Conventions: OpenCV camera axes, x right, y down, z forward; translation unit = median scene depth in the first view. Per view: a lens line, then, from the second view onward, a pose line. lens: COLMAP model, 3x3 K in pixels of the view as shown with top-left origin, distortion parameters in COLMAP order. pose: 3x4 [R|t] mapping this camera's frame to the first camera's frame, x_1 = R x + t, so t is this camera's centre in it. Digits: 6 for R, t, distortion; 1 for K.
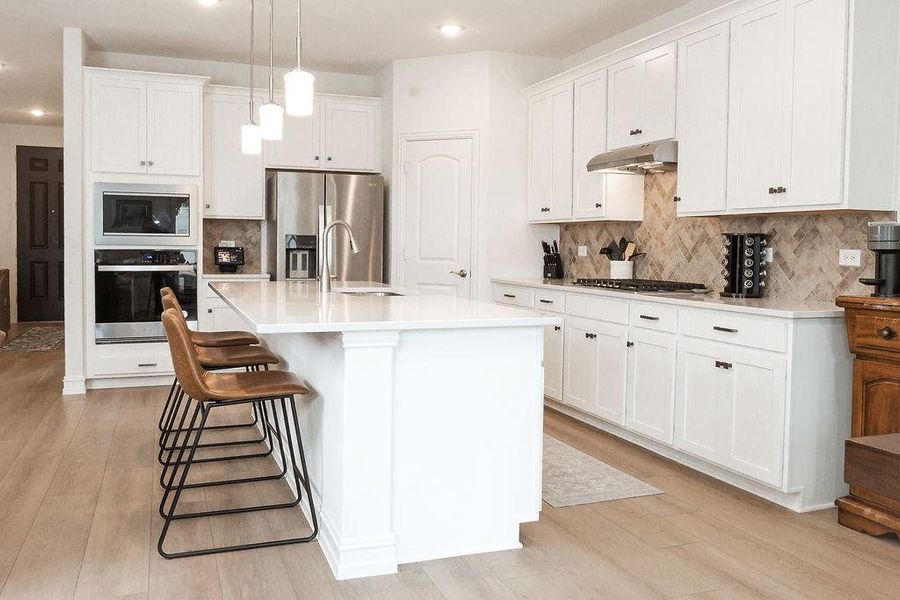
lens RADIAL K [[746.3, 0, 449.8], [0, 746.3, 278.1], [0, 0, 1]] dist [-0.008681, 0.001412]
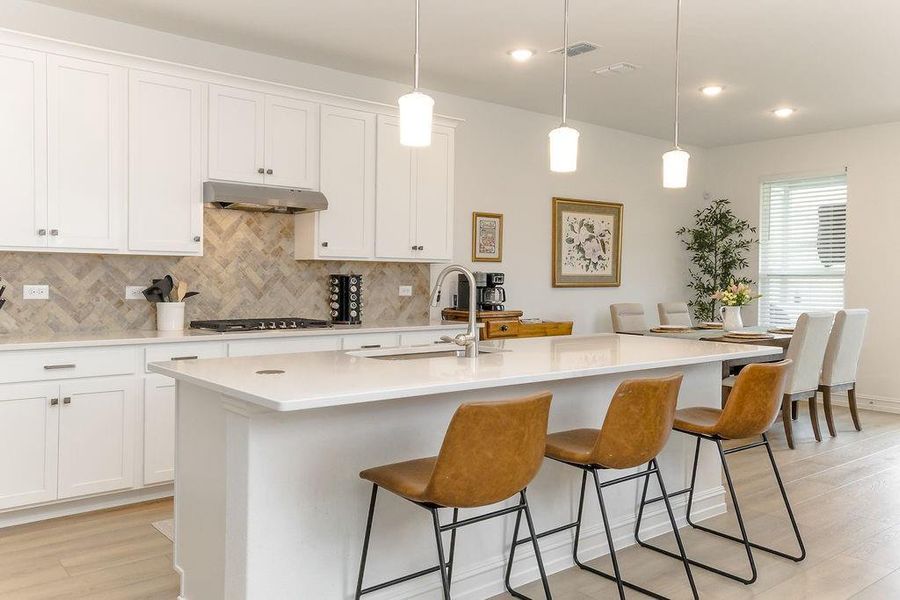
lens RADIAL K [[746.3, 0, 449.8], [0, 746.3, 278.1], [0, 0, 1]] dist [-0.008681, 0.001412]
pose [[-0.324655, -0.018623, 0.945649, -0.728232], [0.026374, 0.999239, 0.028733, -0.070758], [-0.945465, 0.034269, -0.323917, 1.026484]]
